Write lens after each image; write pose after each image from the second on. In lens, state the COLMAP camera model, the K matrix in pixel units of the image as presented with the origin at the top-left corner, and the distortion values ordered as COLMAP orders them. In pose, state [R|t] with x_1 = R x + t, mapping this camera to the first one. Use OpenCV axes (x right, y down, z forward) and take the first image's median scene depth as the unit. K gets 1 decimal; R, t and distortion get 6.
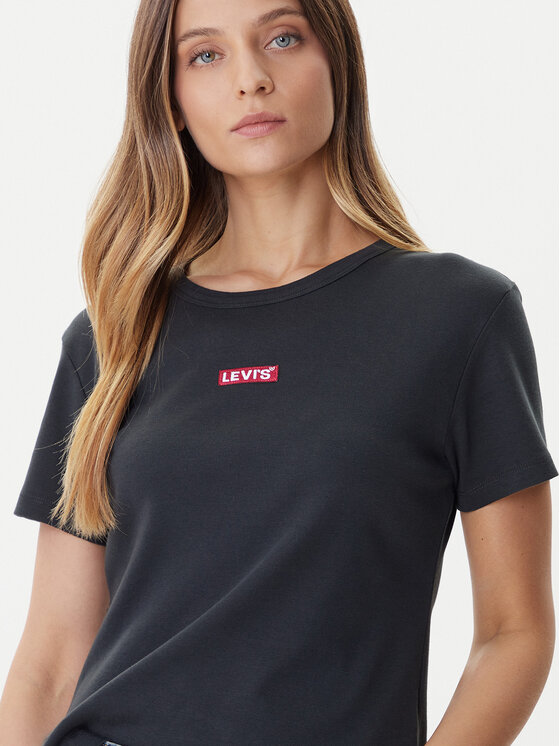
lens RADIAL K [[1945.5, 0, 280.0], [0, 1945.5, 373.0], [0, 0, 1]] dist [-0.692756, 0.431020]
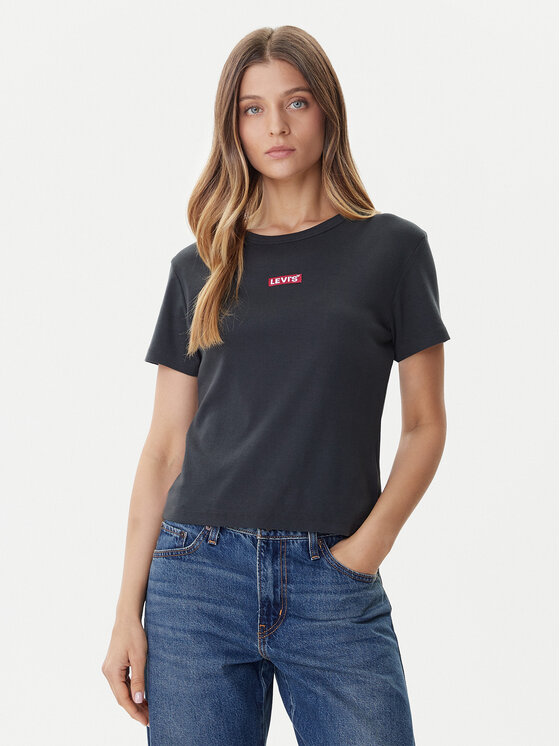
lens RADIAL K [[1187.3, 0, 280.0], [0, 1187.3, 373.0], [0, 0, 1]] dist [-0.757278, -0.000339]
pose [[0.999720, 0.010906, -0.020987, 0.010018], [-0.009190, 0.996738, 0.080185, -0.000440], [0.021793, -0.079970, 0.996559, -0.119706]]
